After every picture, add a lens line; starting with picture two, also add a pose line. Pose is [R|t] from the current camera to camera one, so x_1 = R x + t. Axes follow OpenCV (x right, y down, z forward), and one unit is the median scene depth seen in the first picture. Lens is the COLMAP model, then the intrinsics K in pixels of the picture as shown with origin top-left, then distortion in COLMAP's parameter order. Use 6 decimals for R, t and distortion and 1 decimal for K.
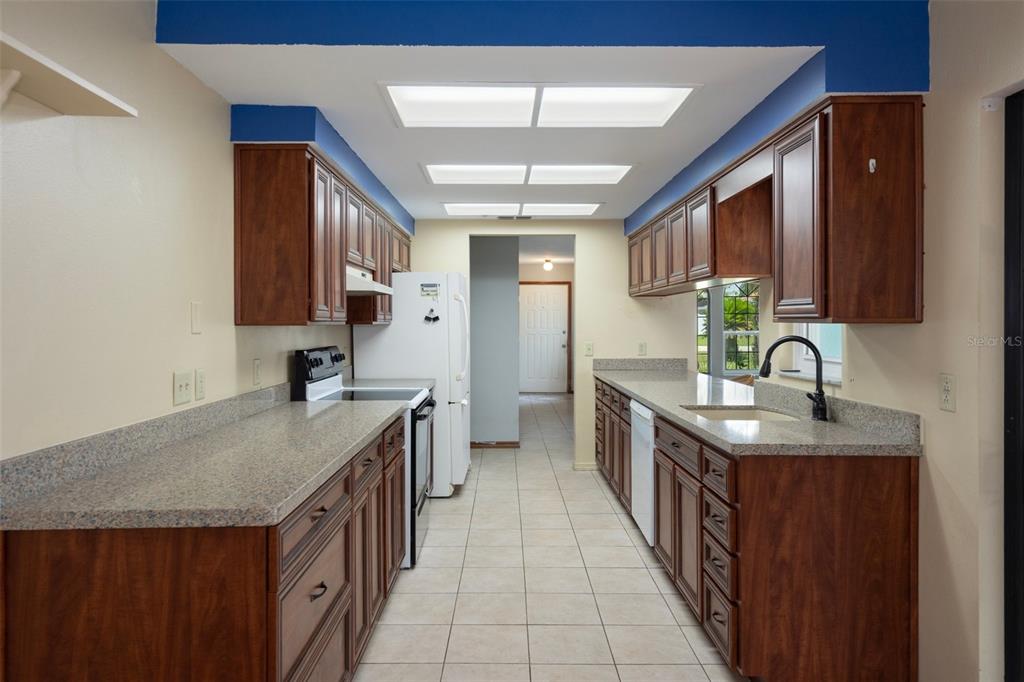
lens RADIAL K [[636.0, 0, 511.4], [0, 636.0, 332.2], [0, 0, 1]] dist [0.002108, 0.001519]
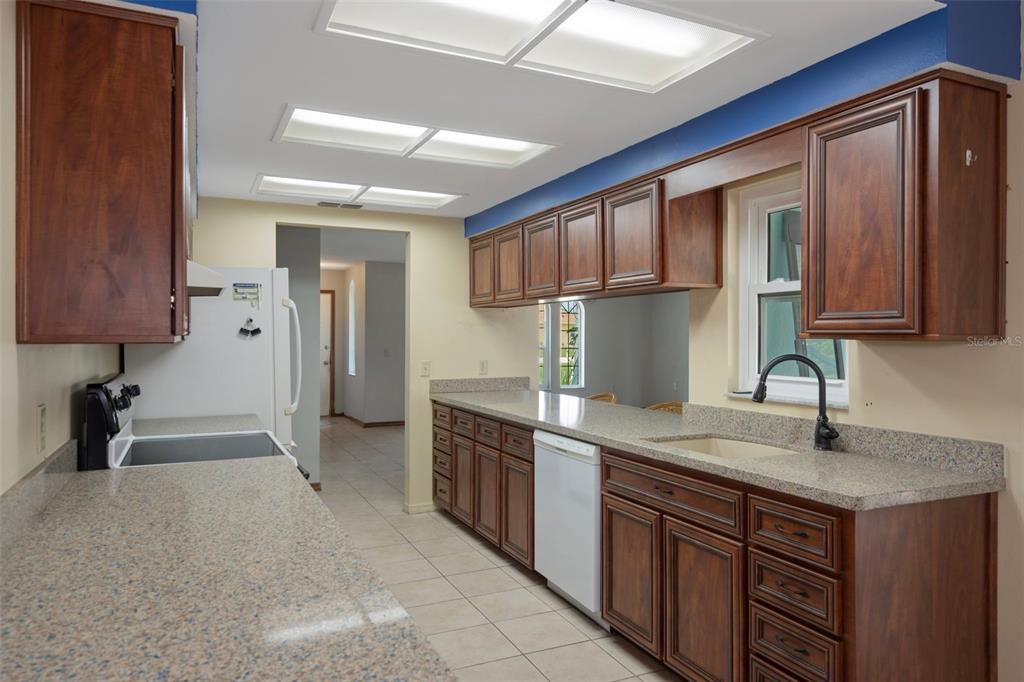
lens RADIAL K [[653.4, 0, 512.0], [0, 653.4, 341.0], [0, 0, 1]] dist [0.006401, 0.000277]
pose [[0.912733, 0.000134, 0.408556, -0.228288], [0.003082, 0.999969, -0.007214, -0.006024], [-0.408545, 0.007843, 0.912705, 0.284083]]
